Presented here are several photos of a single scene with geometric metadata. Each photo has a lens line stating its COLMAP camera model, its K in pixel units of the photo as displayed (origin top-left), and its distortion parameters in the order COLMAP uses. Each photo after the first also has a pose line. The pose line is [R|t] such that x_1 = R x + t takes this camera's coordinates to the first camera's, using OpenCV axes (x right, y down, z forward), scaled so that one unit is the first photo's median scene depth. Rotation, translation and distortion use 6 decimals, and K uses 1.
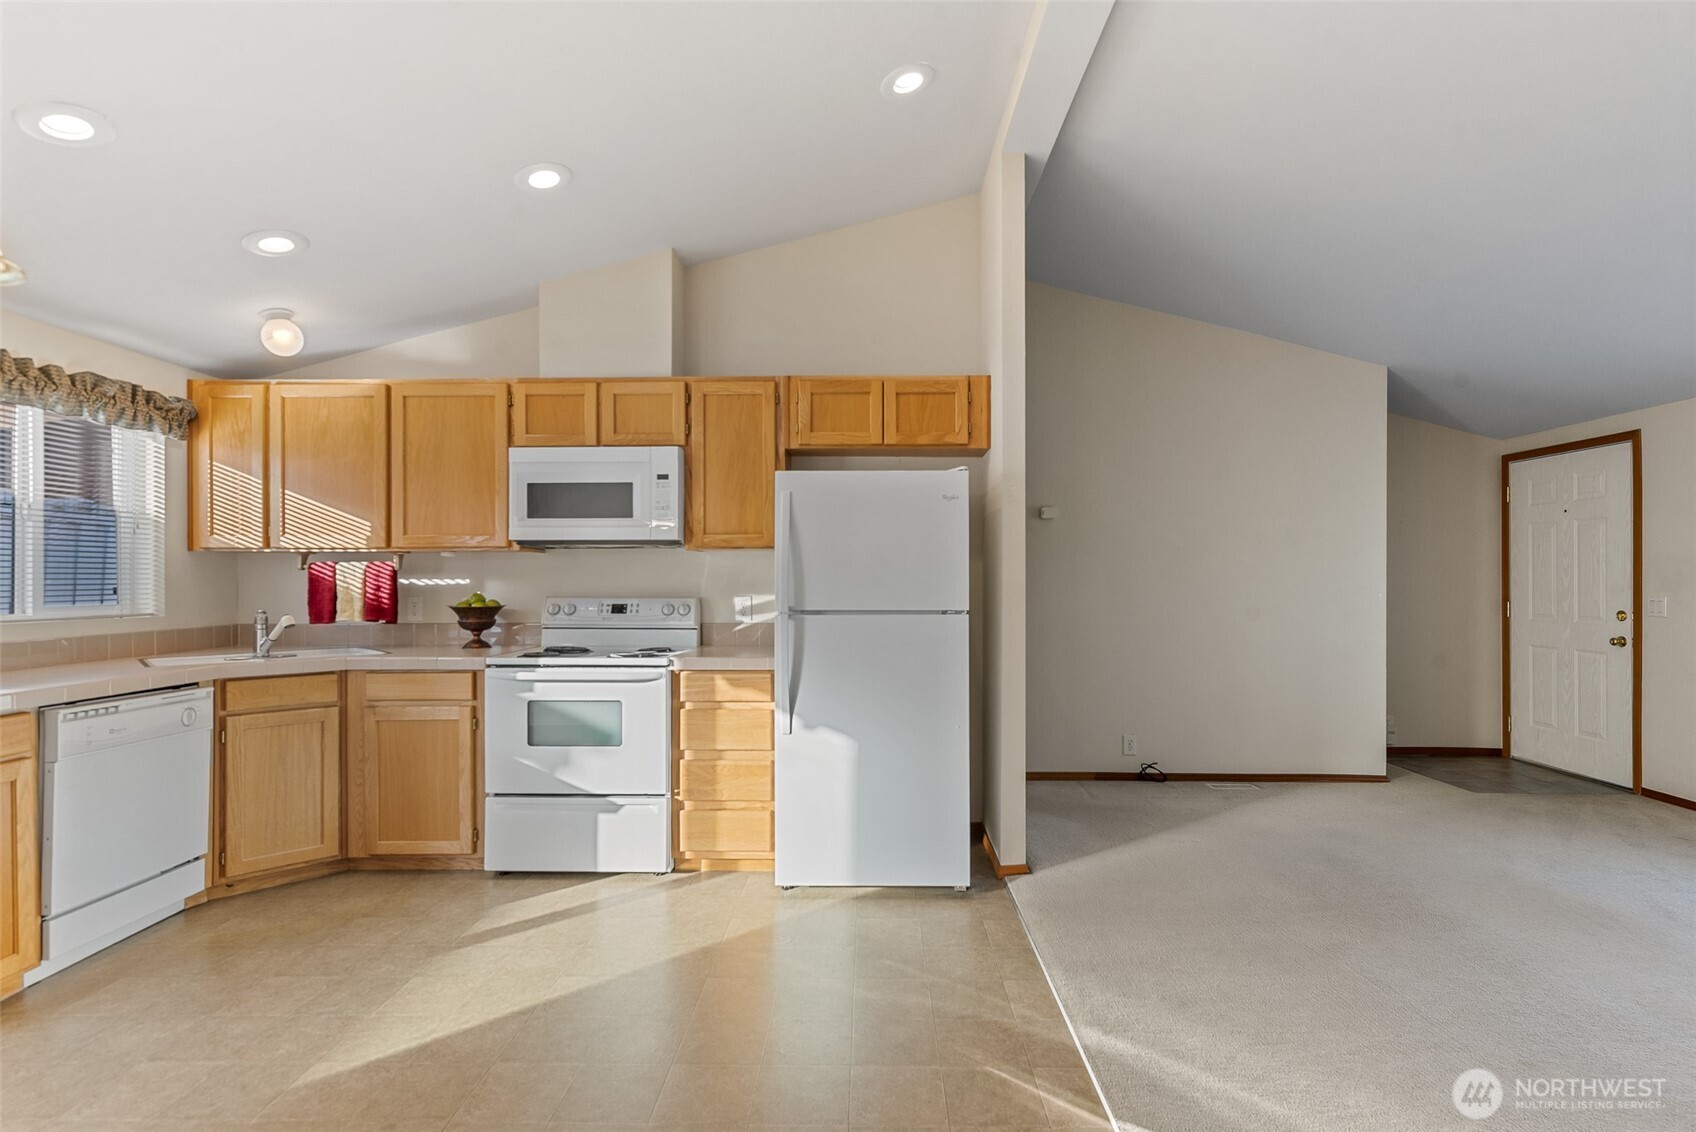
lens RADIAL K [[822.6, 0, 863.1], [0, 822.6, 577.8], [0, 0, 1]] dist [0.002253, -0.000489]
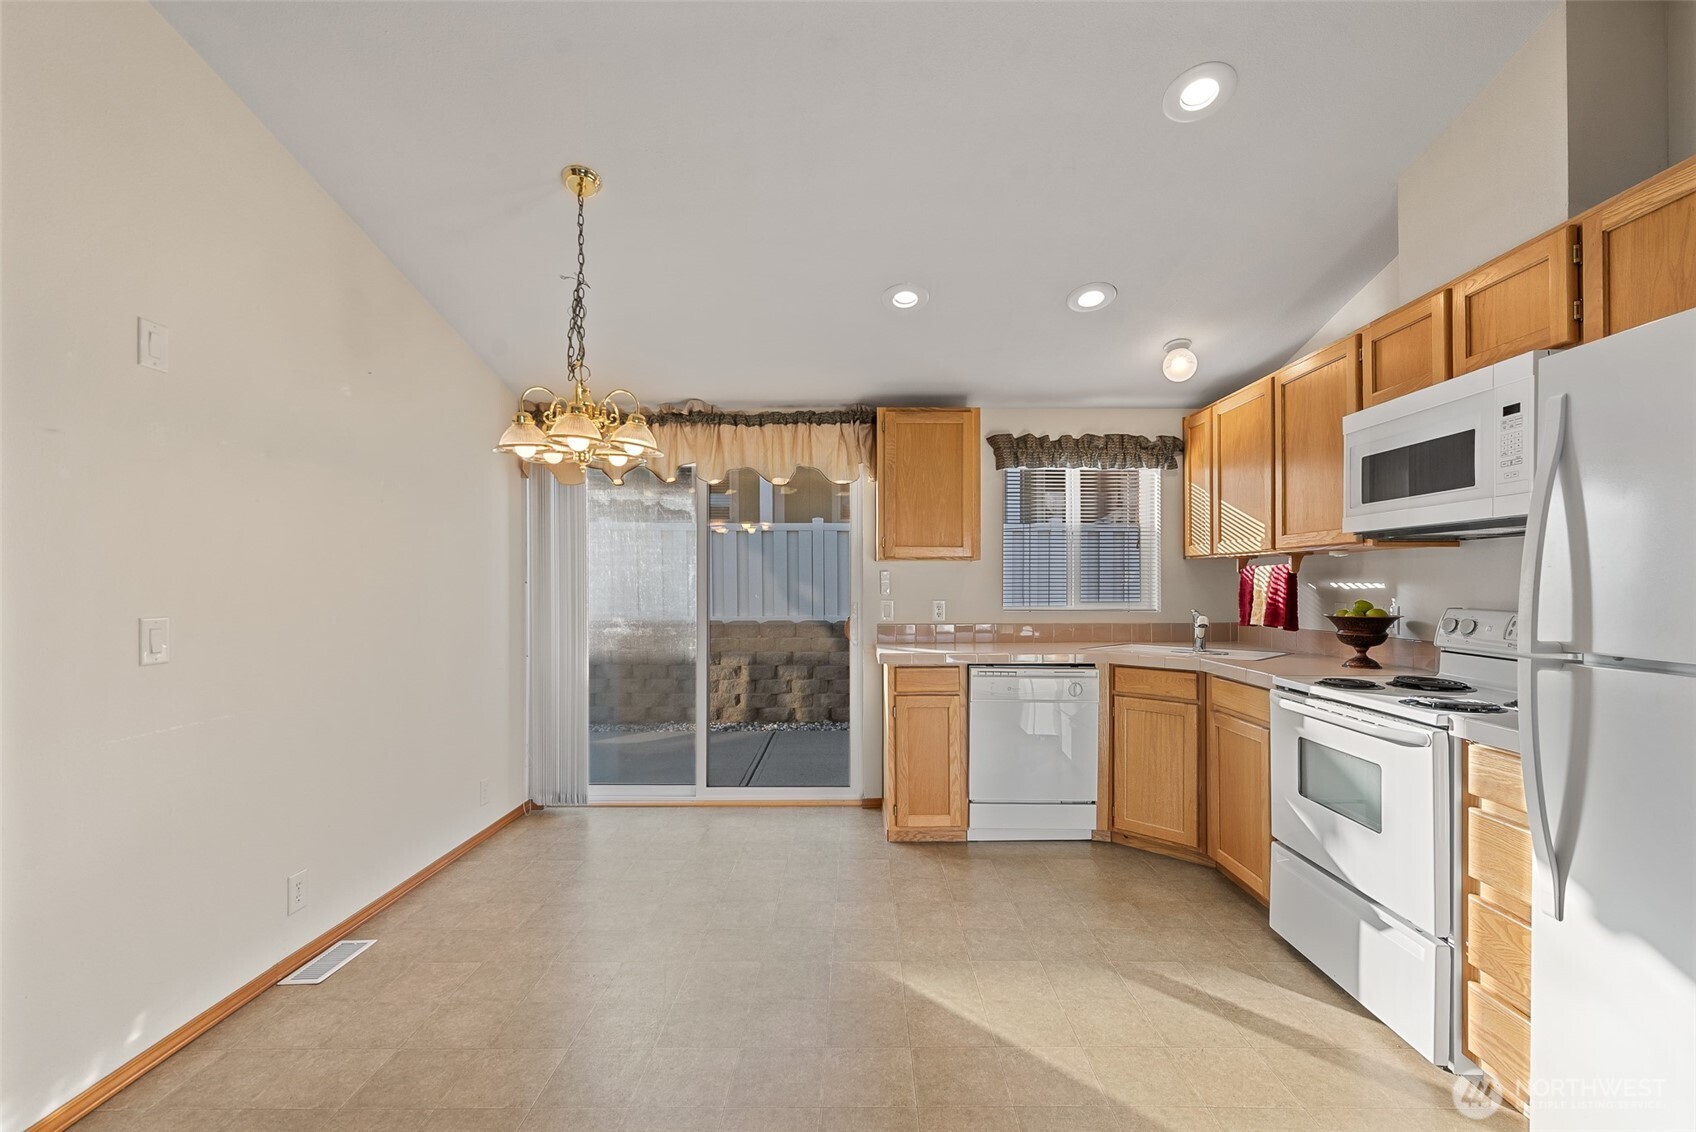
lens RADIAL K [[747.7, 0, 859.1], [0, 747.7, 580.1], [0, 0, 1]] dist [-0.000201, -0.000060]
pose [[0.012212, -0.001536, -0.999924, 0.281205], [0.002038, 0.999997, -0.001511, -0.001059], [0.999923, -0.002020, 0.012215, 0.522861]]
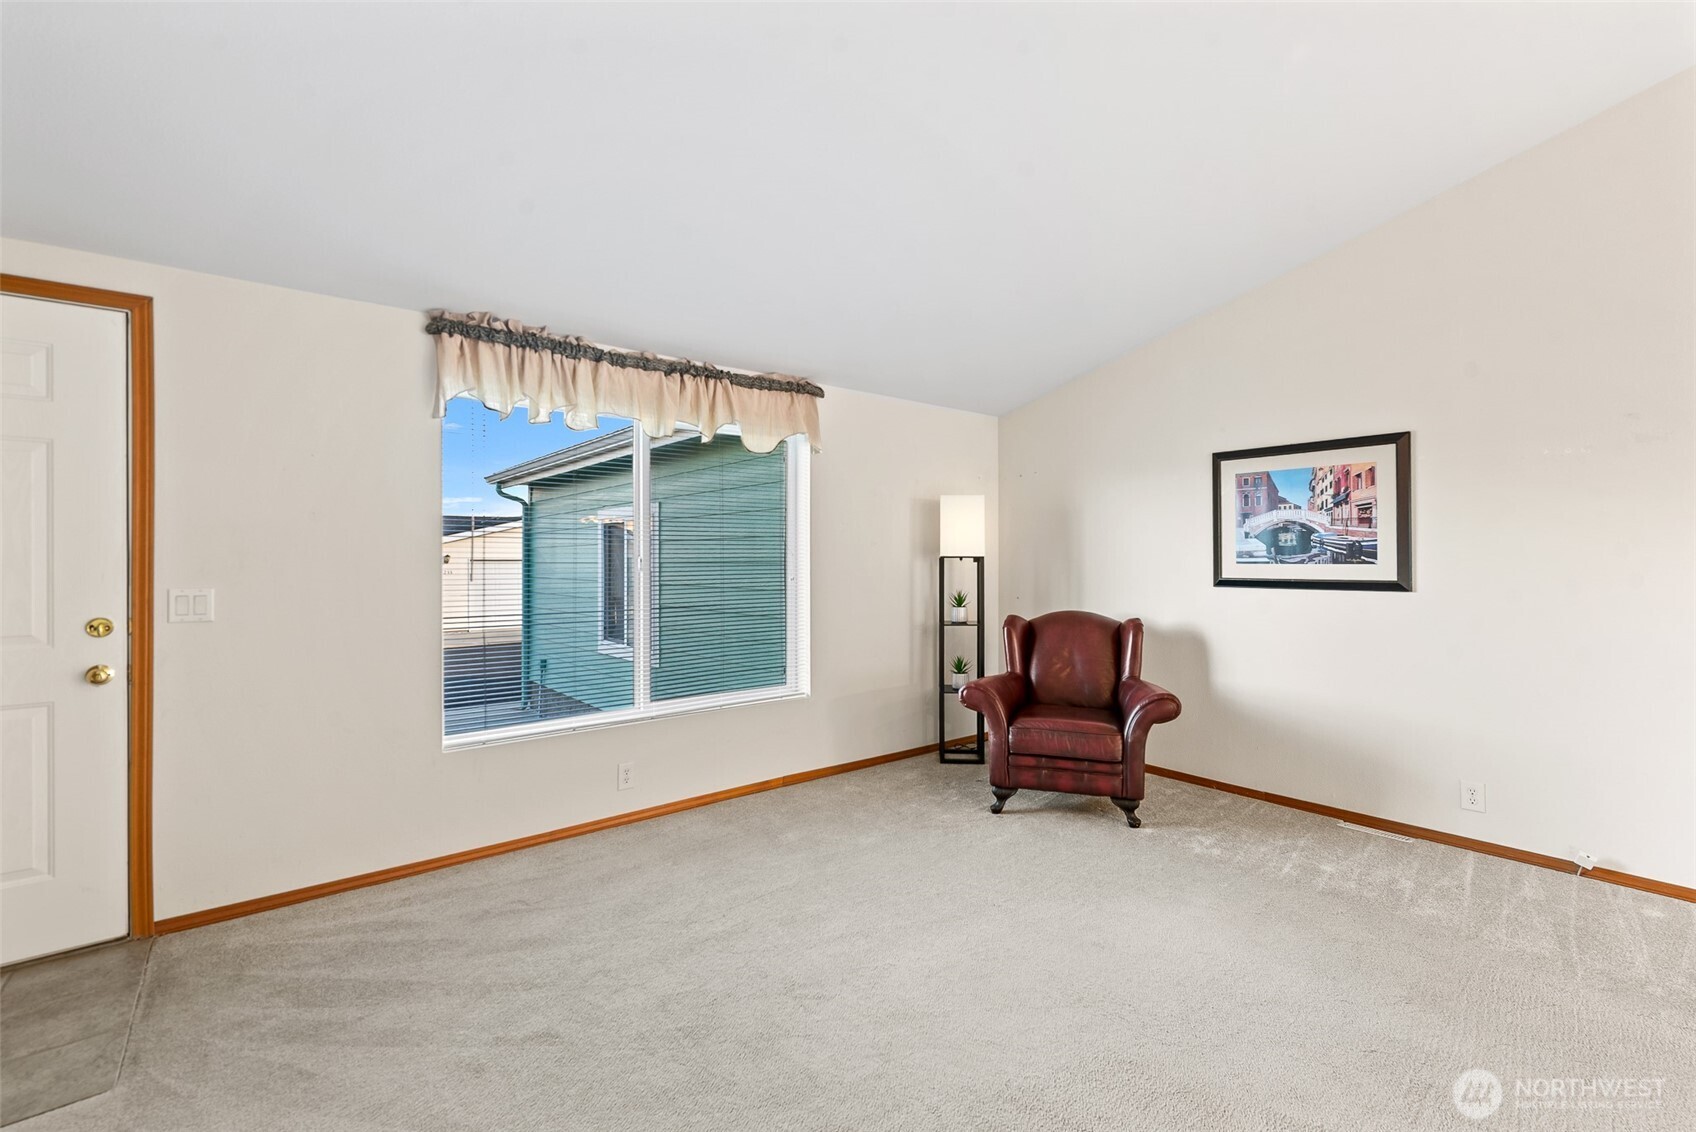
lens RADIAL K [[750.6, 0, 881.3], [0, 750.6, 554.9], [0, 0, 1]] dist [0.000894, 0.000080]
pose [[-0.655577, -0.002510, 0.755124, 0.280033], [-0.000271, 0.999995, 0.003089, -0.005454], [-0.755128, 0.001820, -0.655574, 1.234748]]
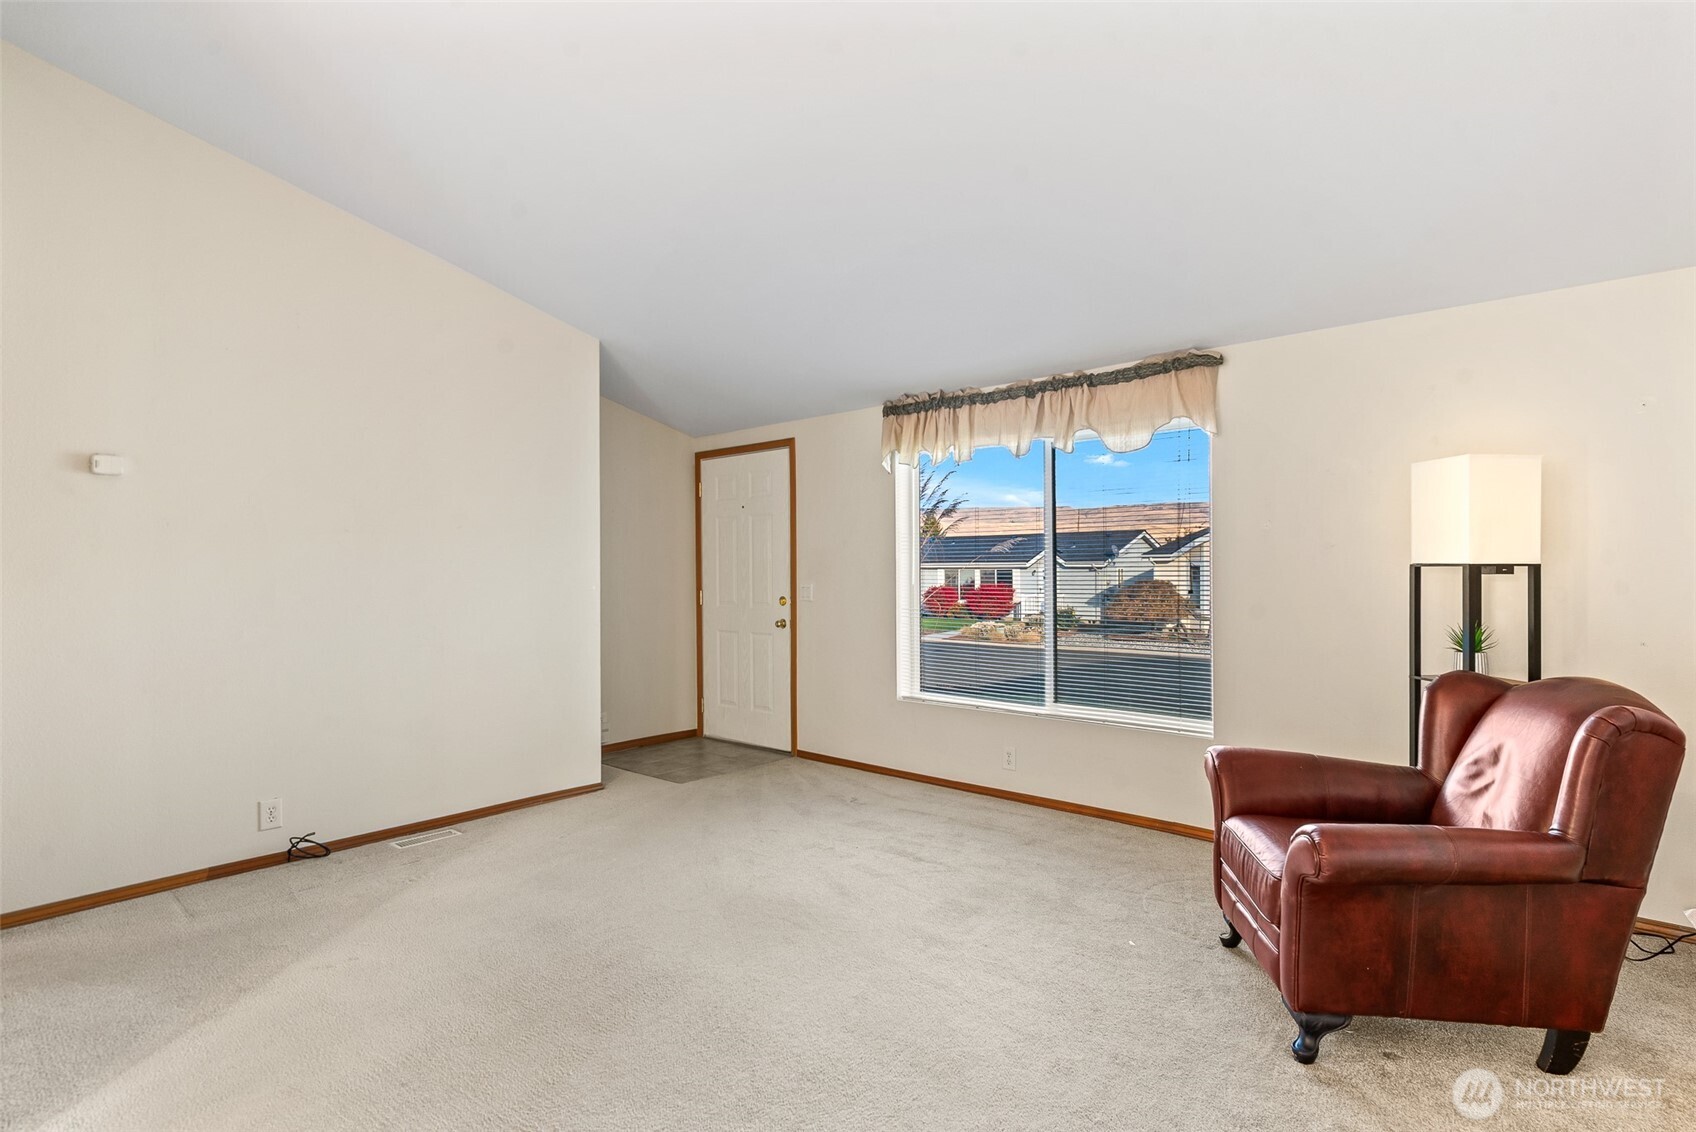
lens RADIAL K [[820.0, 0, 848.0], [0, 820.0, 566.0], [0, 0, 1]] dist [0.000368, 0.000229]
pose [[0.651178, -0.001201, 0.758924, 0.161088], [0.005195, 0.999982, -0.002875, 0.002321], [-0.758907, 0.005815, 0.651173, 0.258986]]
